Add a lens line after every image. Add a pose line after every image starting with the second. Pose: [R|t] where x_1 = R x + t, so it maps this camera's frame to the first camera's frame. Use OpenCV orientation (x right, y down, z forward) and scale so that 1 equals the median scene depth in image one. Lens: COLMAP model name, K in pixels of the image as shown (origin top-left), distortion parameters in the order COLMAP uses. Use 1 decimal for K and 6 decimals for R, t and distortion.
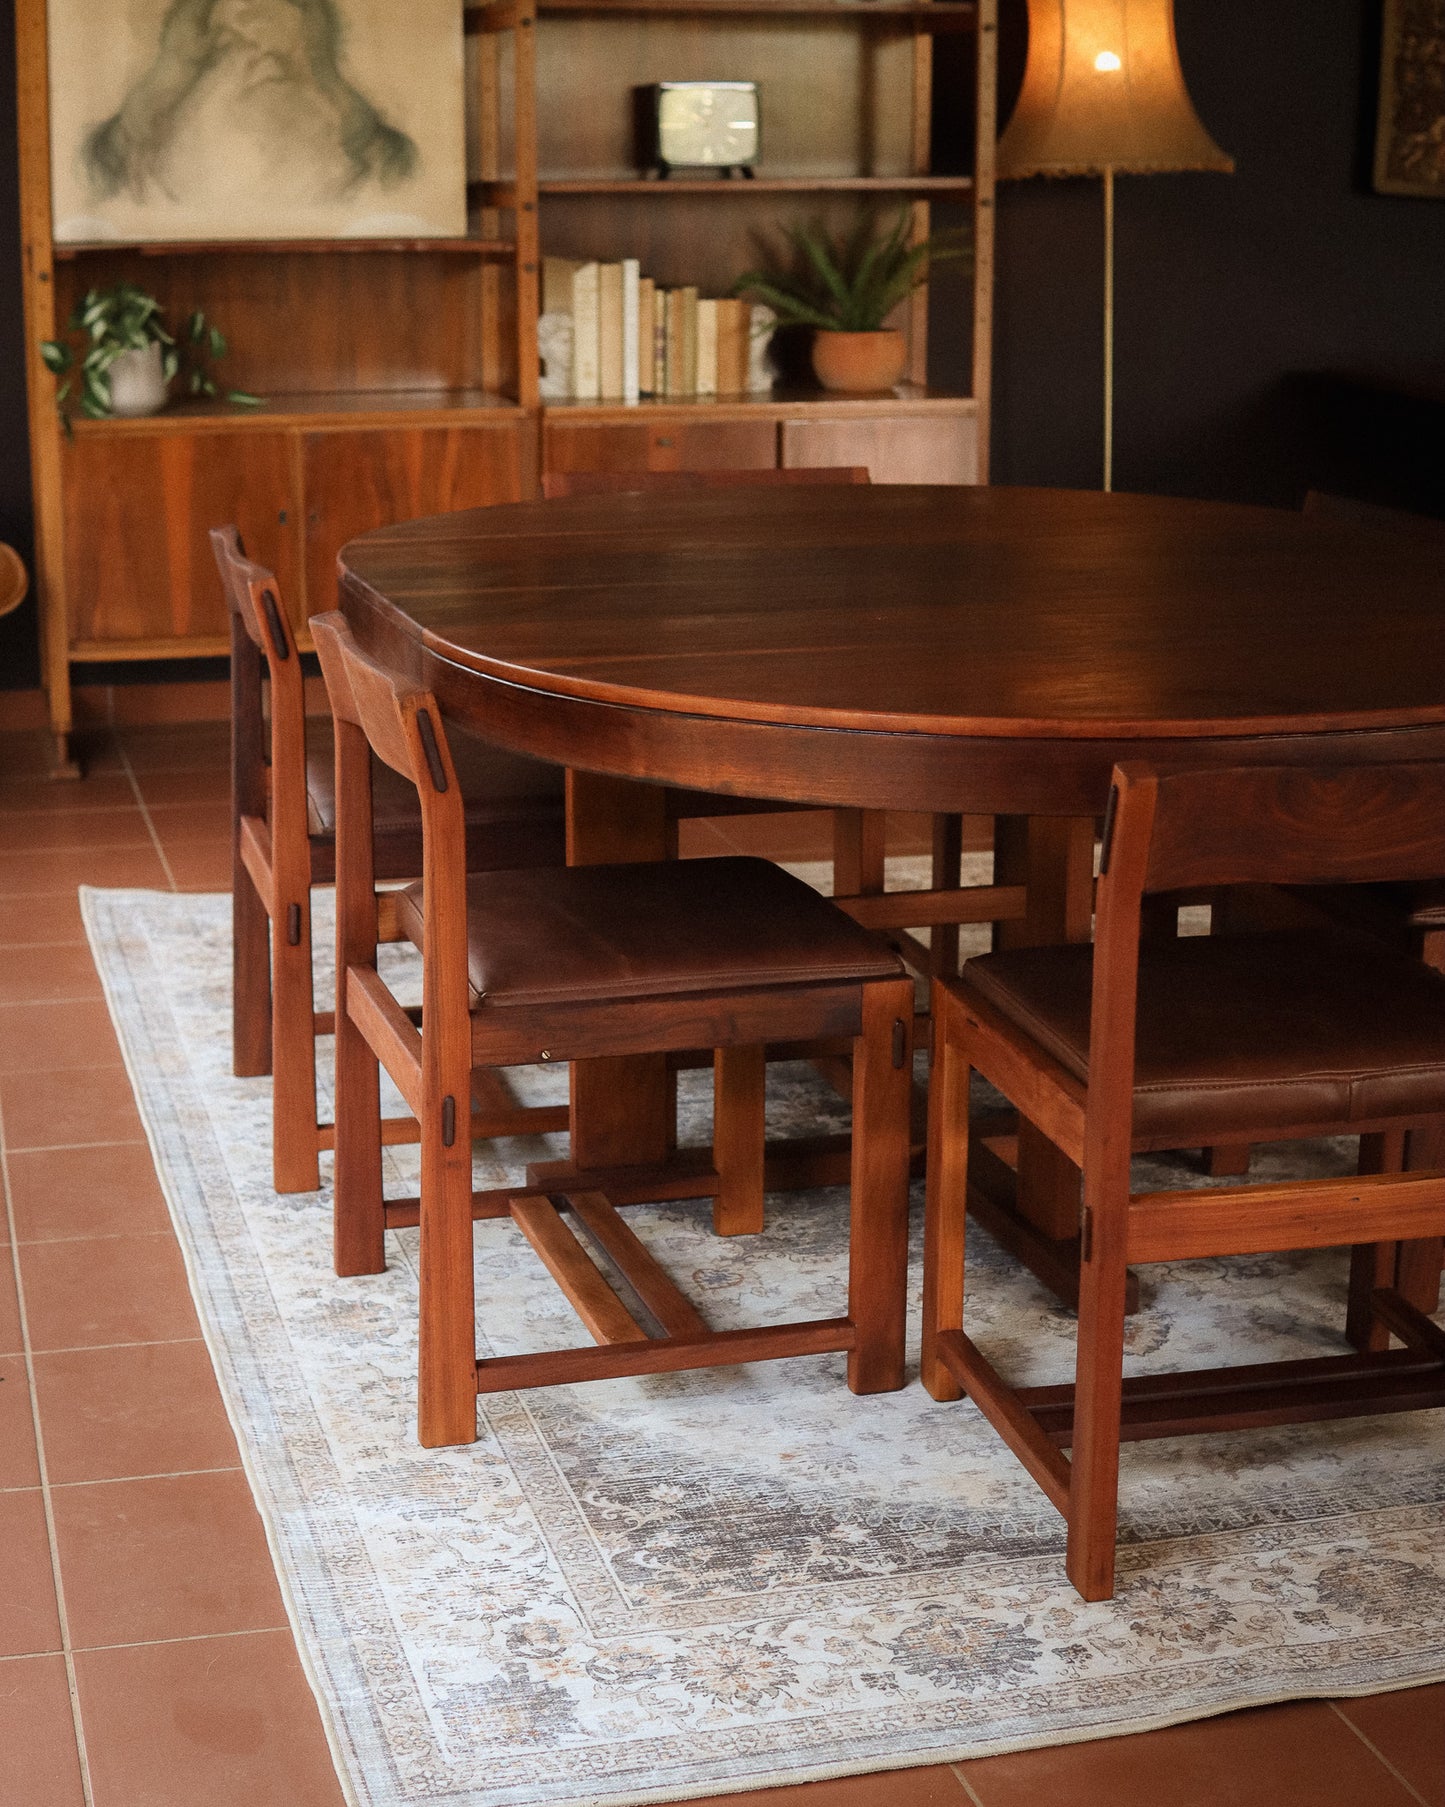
lens RADIAL K [[3052.4, 0, 722.5], [0, 3052.4, 903.5], [0, 0, 1]] dist [-0.171998, -0.134920]
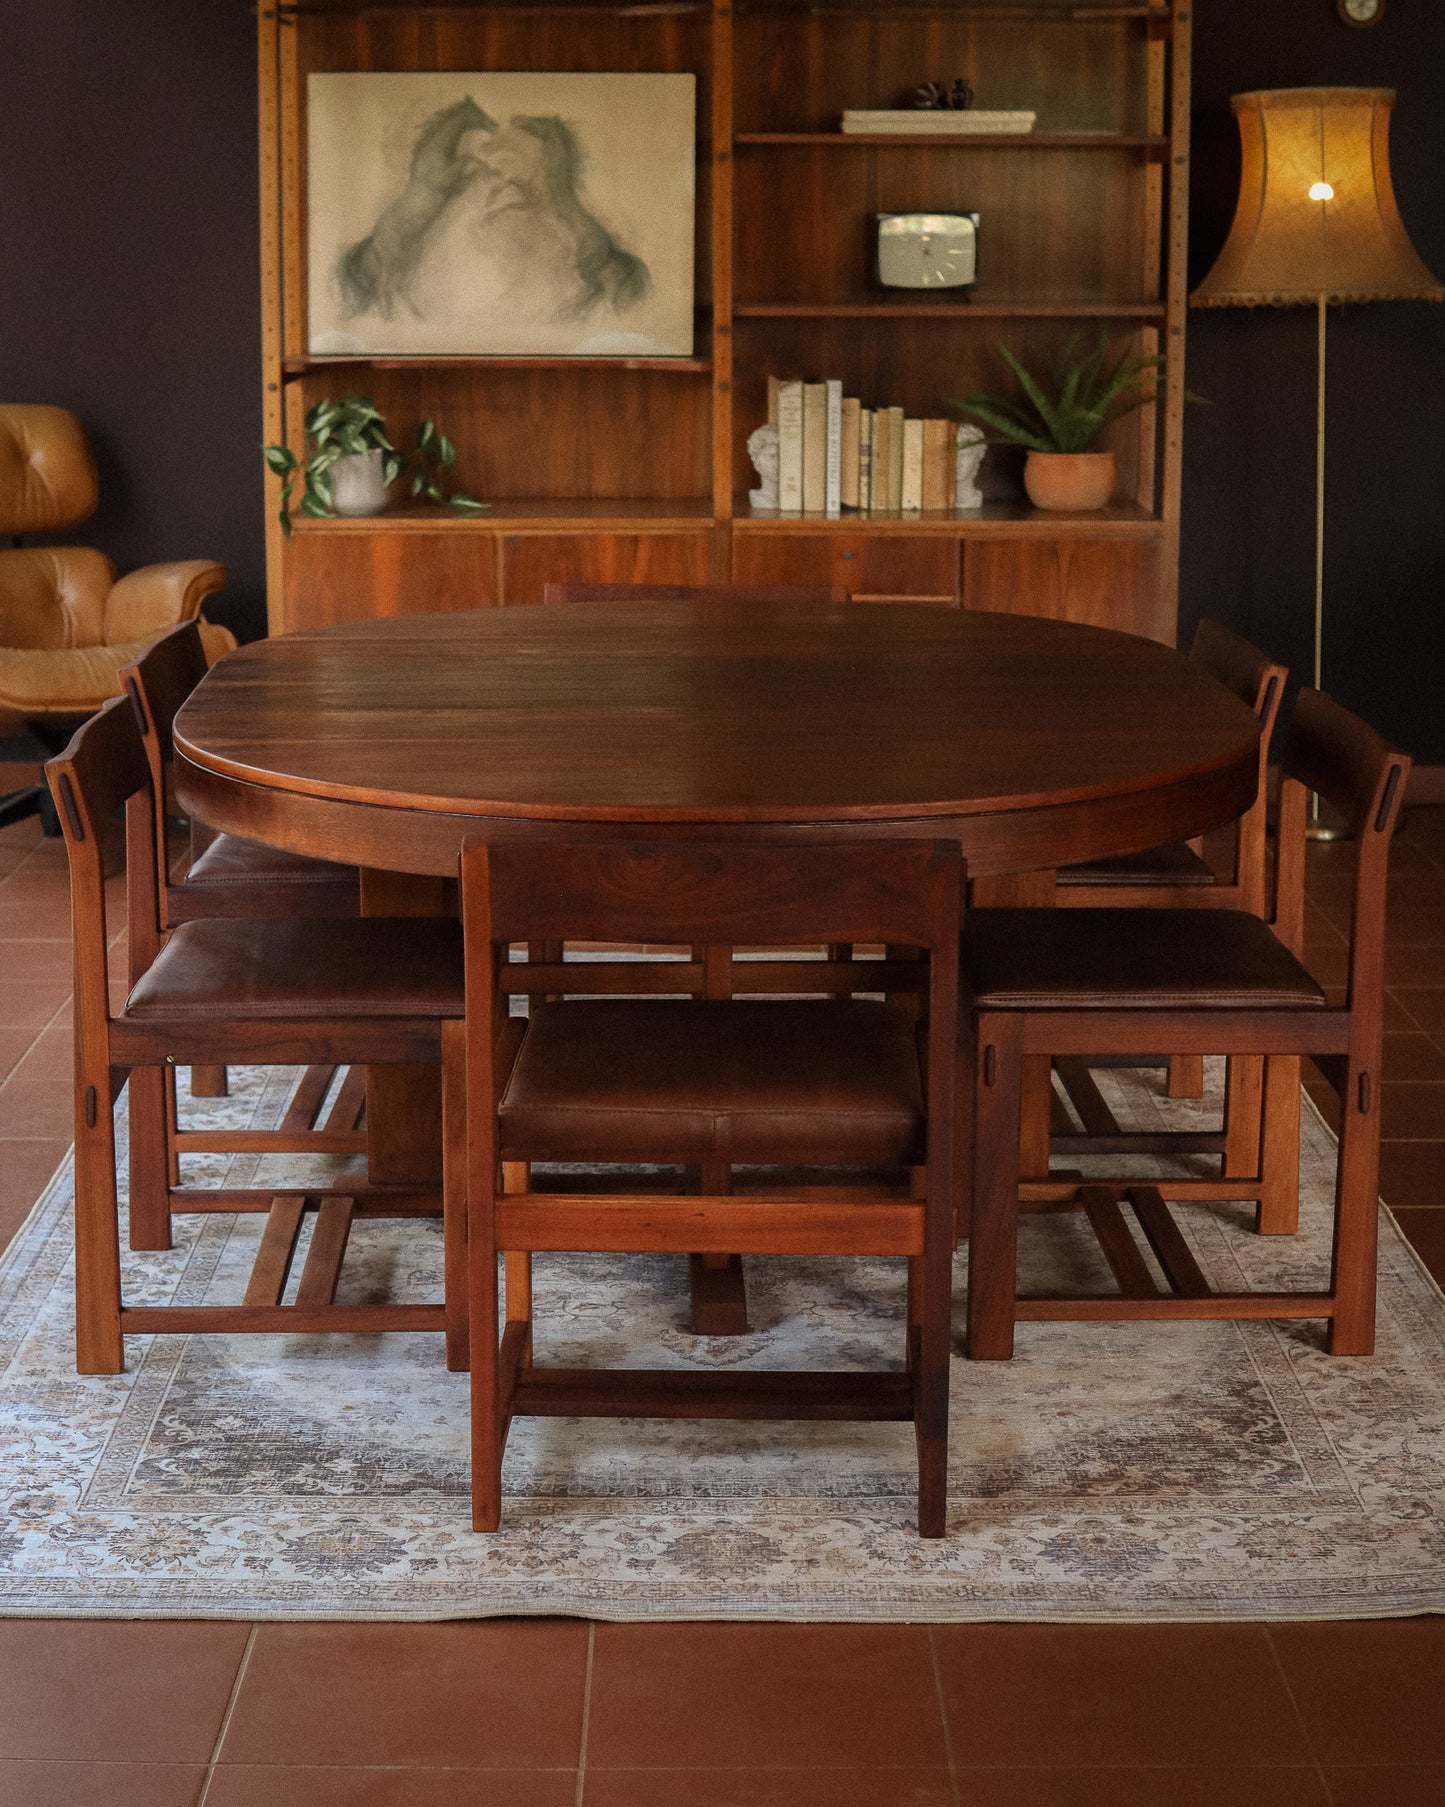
lens RADIAL K [[3290.2, 0, 696.8], [0, 3290.2, 945.9], [0, 0, 1]] dist [-0.178305, -0.053682]
pose [[0.966032, 0.056539, -0.252161, 0.225922], [-0.062940, 0.997866, -0.017385, 0.006487], [0.250640, 0.032665, 0.967529, -0.107951]]
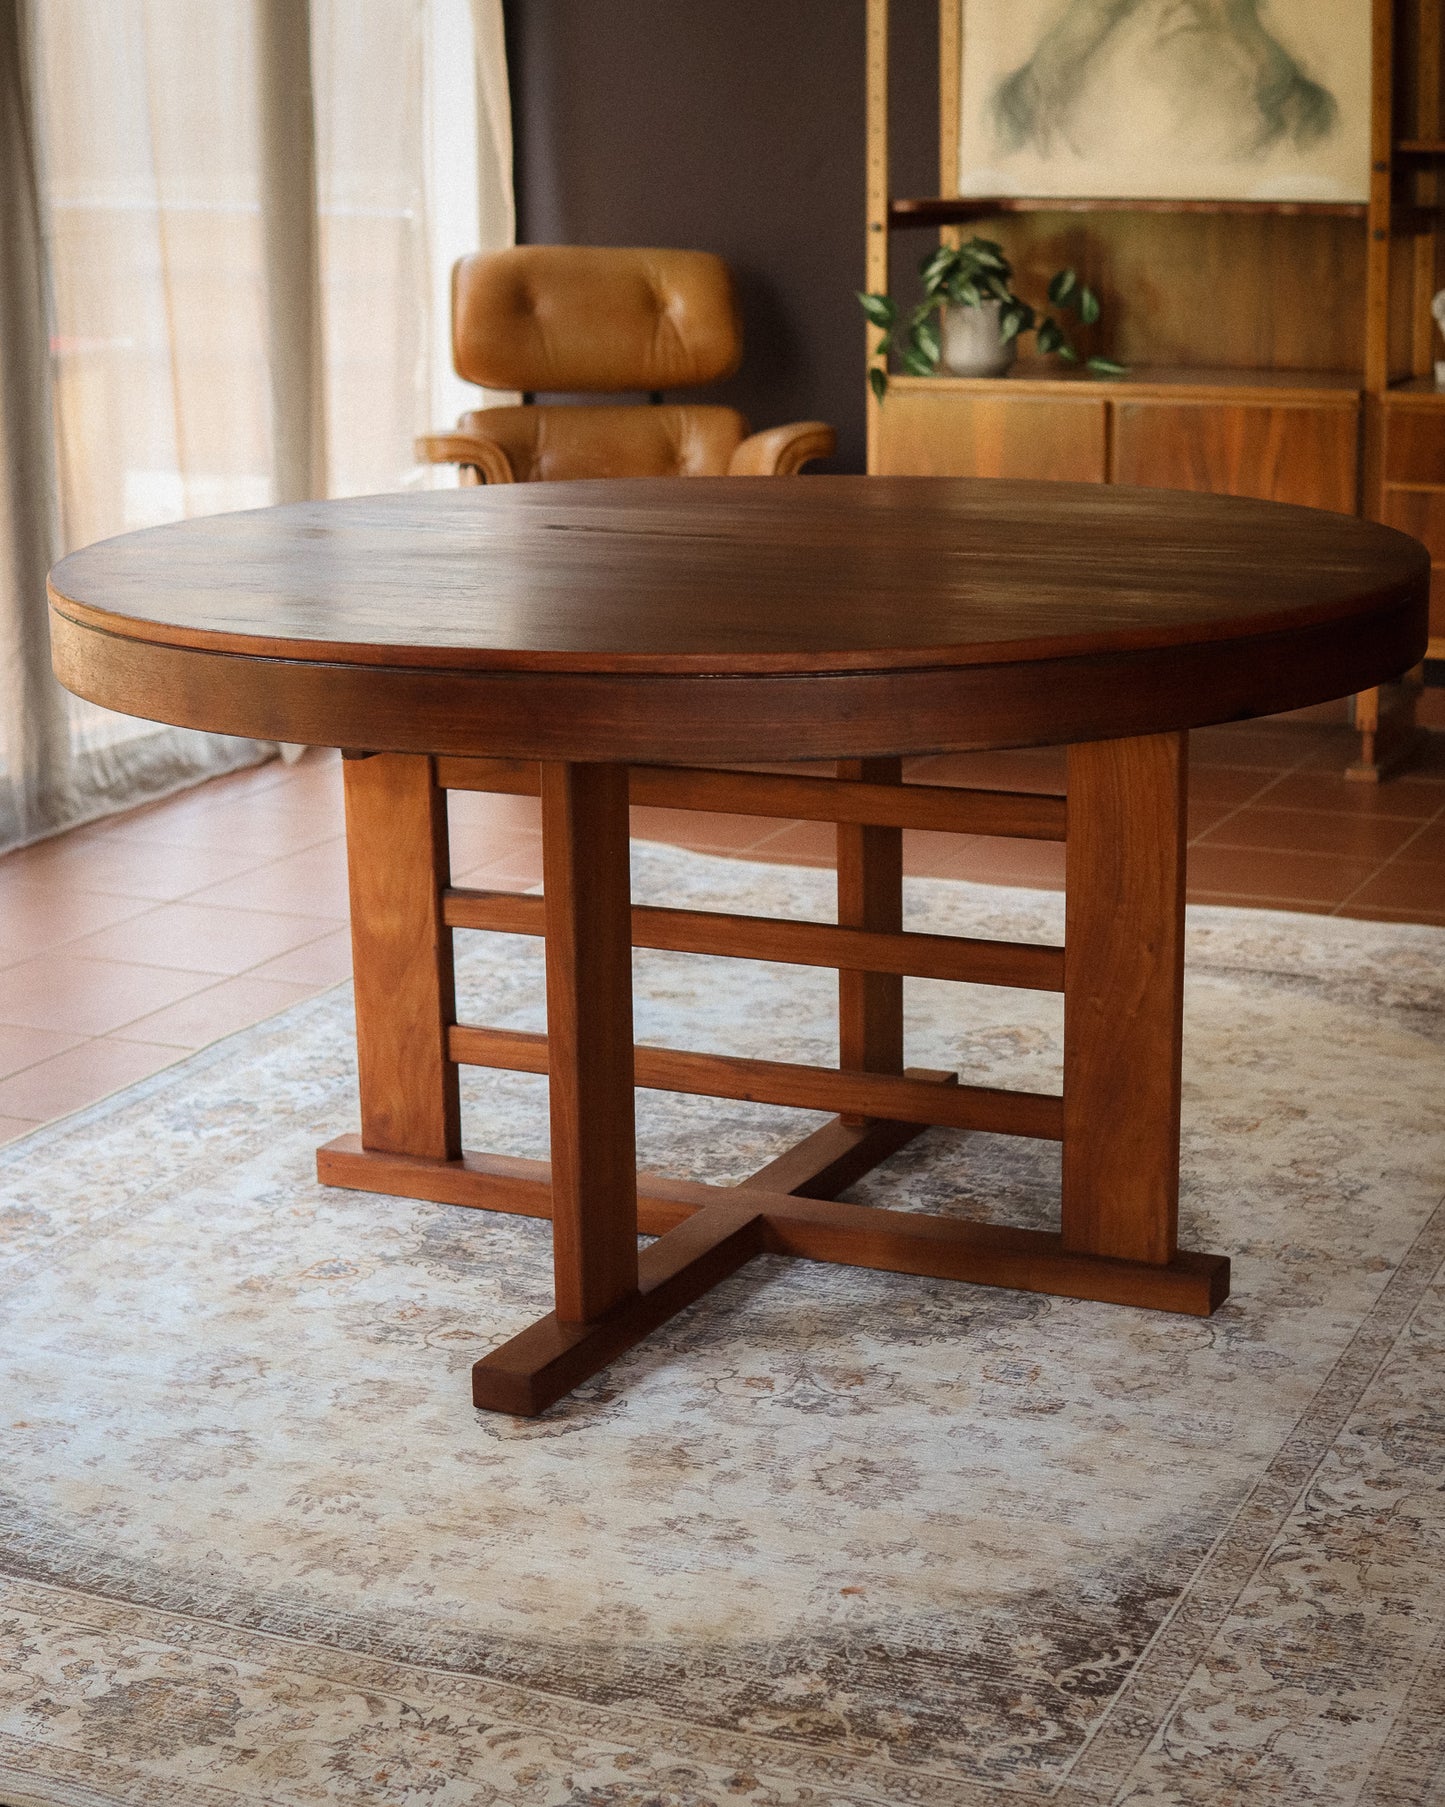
lens RADIAL K [[3134.5, 0, 731.7], [0, 3134.5, 959.5], [0, 0, 1]] dist [-0.172373, -0.175162]
pose [[0.779105, 0.147929, -0.609190, 0.366794], [-0.142638, 0.988102, 0.057517, -0.023865], [0.610451, 0.042081, 0.790935, 0.174268]]
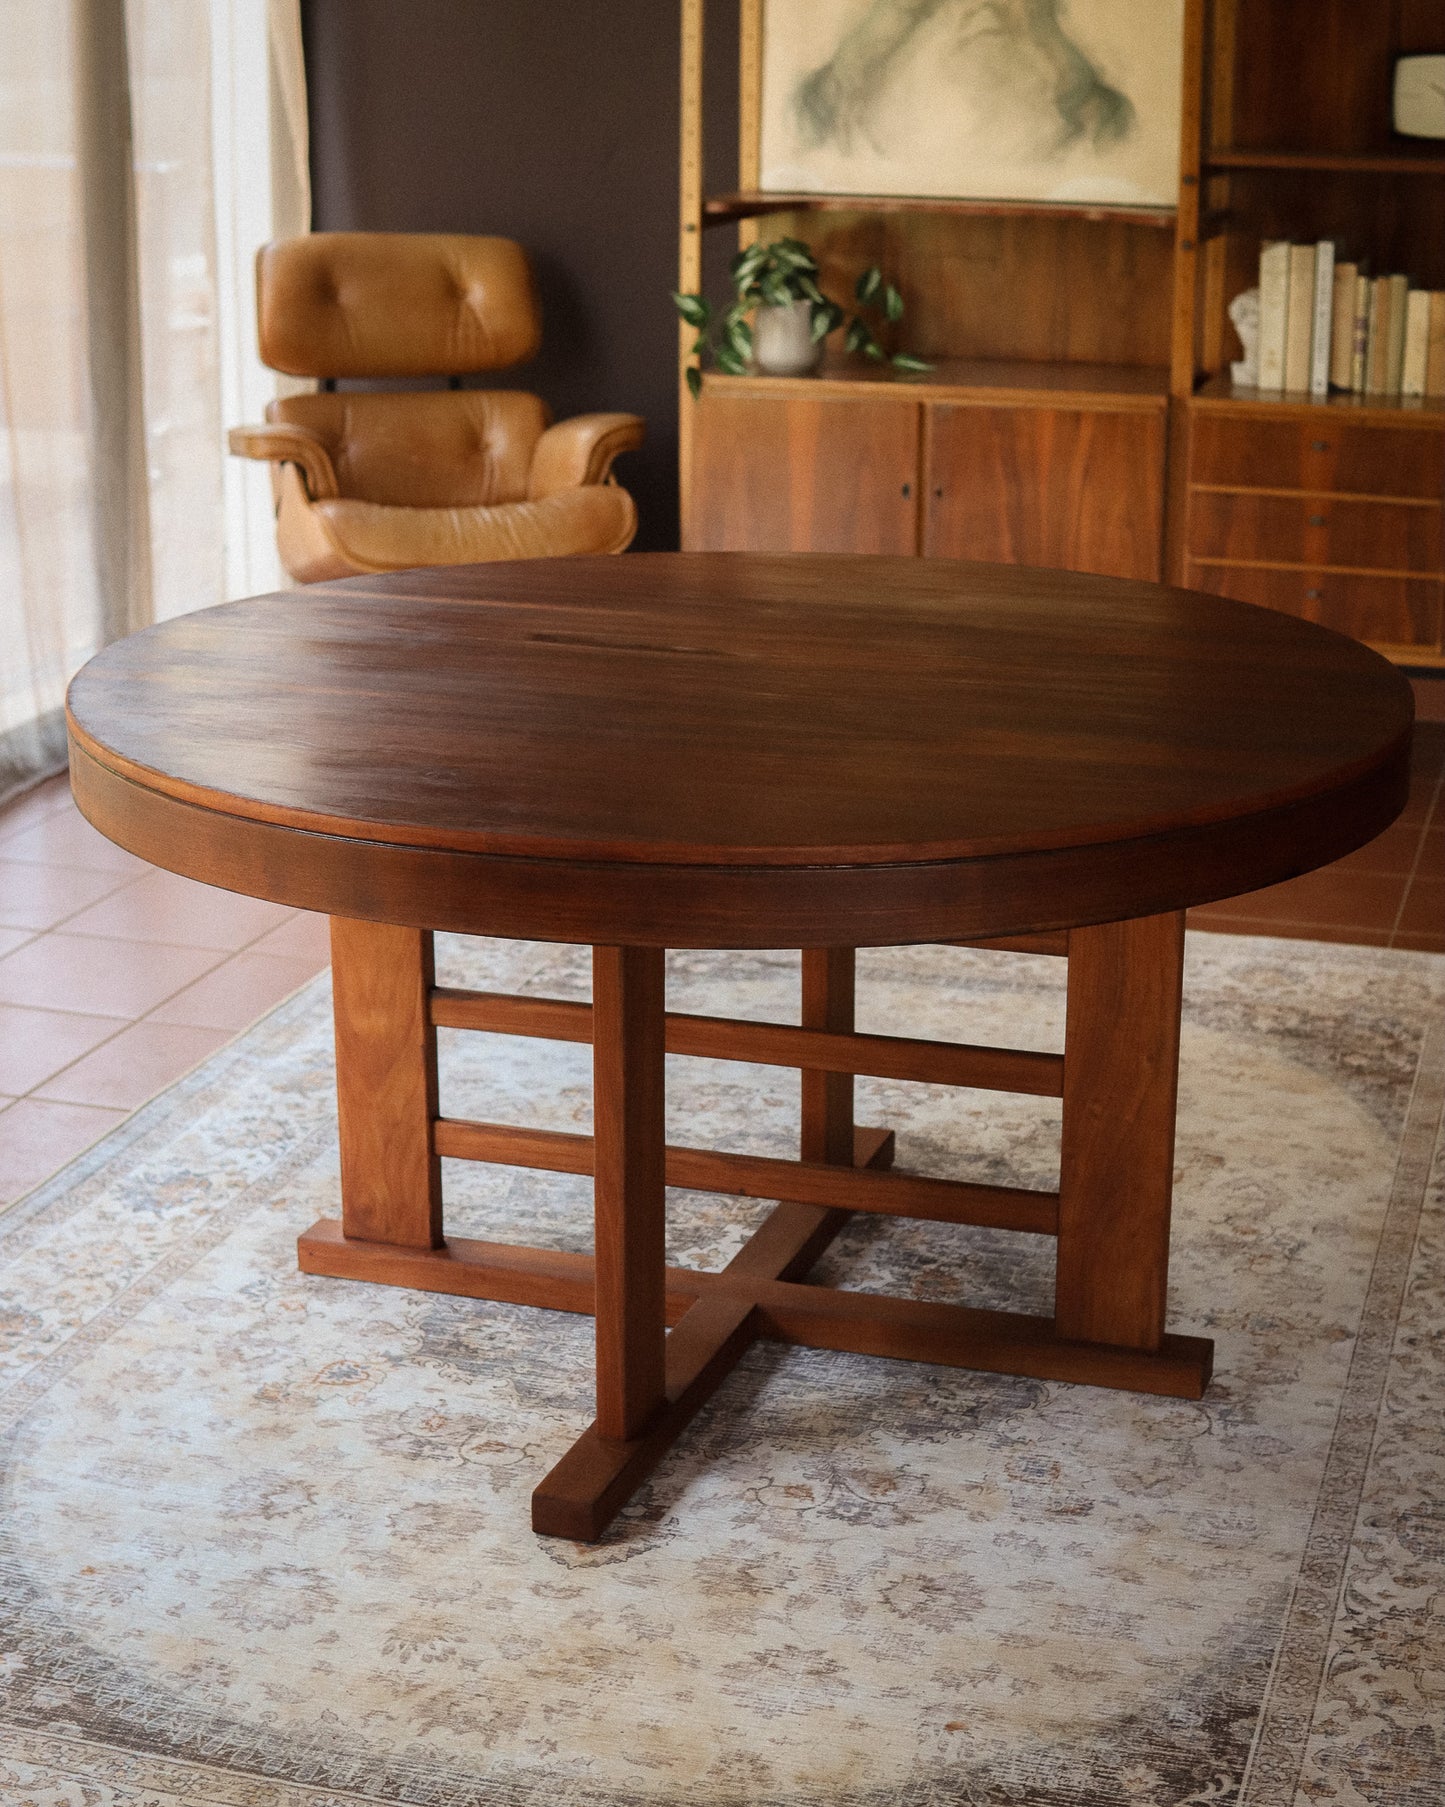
lens RADIAL K [[3052.4, 0, 722.5], [0, 3052.4, 903.5], [0, 0, 1]] dist [-0.171998, -0.134920]
pose [[0.849405, 0.152383, -0.505263, 0.308052], [-0.133307, 0.988311, 0.073961, -0.059906], [0.510628, 0.004533, 0.859790, 0.135357]]
